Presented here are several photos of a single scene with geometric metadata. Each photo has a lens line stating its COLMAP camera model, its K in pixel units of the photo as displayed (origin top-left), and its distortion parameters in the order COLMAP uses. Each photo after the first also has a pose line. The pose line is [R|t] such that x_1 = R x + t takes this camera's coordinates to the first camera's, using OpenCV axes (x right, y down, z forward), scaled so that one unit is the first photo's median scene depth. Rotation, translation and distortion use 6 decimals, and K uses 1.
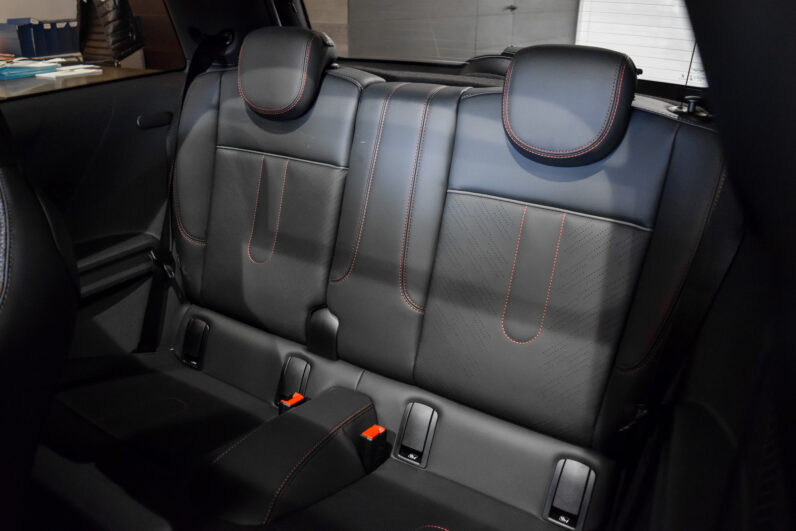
lens RADIAL K [[593.3, 0, 401.6], [0, 593.3, 286.0], [0, 0, 1]] dist [-0.068108, -0.002614]
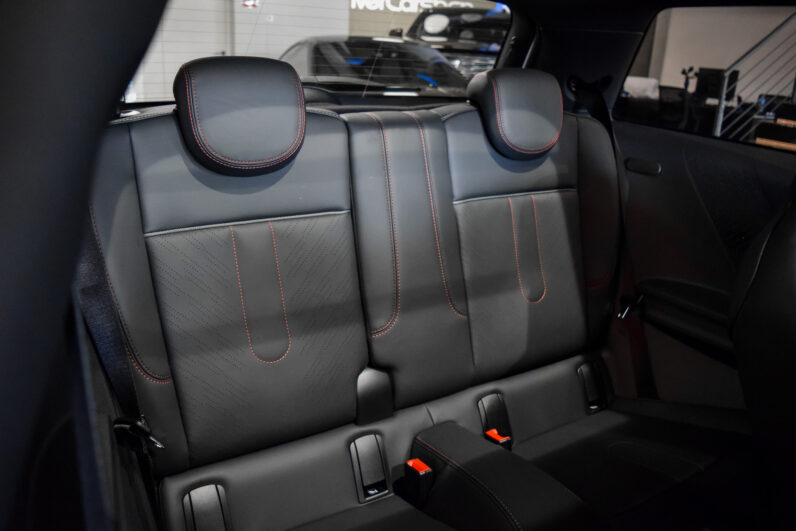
lens RADIAL K [[631.7, 0, 398.1], [0, 631.7, 265.3], [0, 0, 1]] dist [-0.095090, 0.031991]
pose [[0.478224, -0.316127, 0.819369, -0.806193], [0.346724, 0.925143, 0.154572, -0.228094], [-0.806898, 0.210175, 0.552034, 0.399384]]
